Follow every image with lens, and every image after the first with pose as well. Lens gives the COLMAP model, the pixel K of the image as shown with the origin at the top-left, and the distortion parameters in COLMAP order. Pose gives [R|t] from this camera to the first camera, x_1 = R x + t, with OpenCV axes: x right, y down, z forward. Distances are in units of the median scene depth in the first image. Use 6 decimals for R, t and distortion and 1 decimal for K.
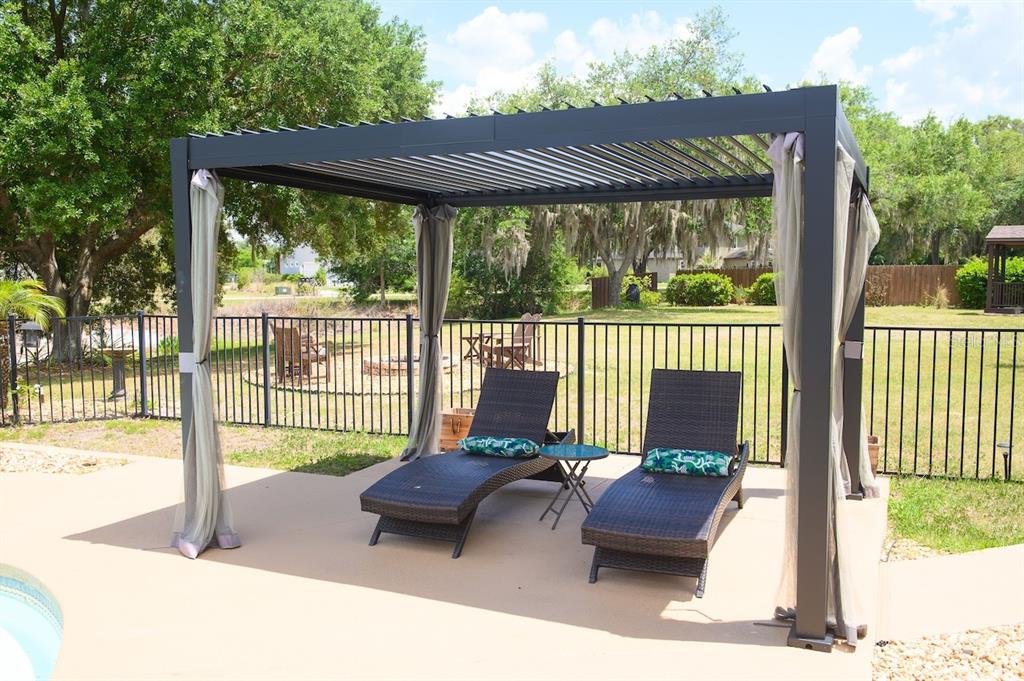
lens RADIAL K [[943.2, 0, 512.4], [0, 943.2, 355.8], [0, 0, 1]] dist [-0.003365, -0.008832]
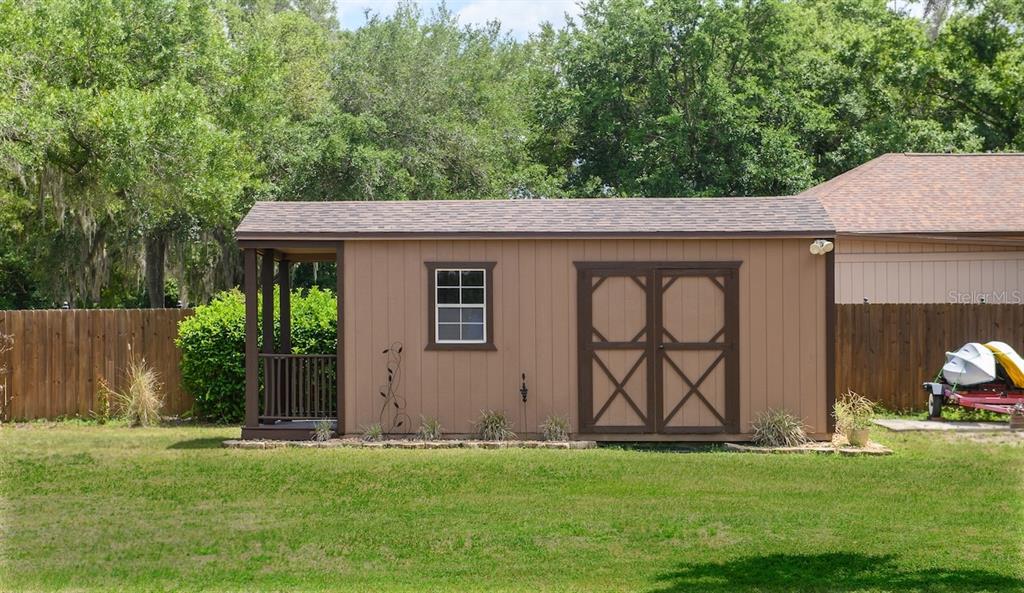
lens RADIAL K [[2027.4, 0, 512.0], [0, 2027.4, 296.5], [0, 0, 1]] dist [-0.068839, -0.221139]
pose [[0.836789, 0.001258, 0.547524, 0.111925], [0.055698, 0.994614, -0.087410, -0.018158], [-0.544685, 0.103640, 0.832212, 0.200033]]
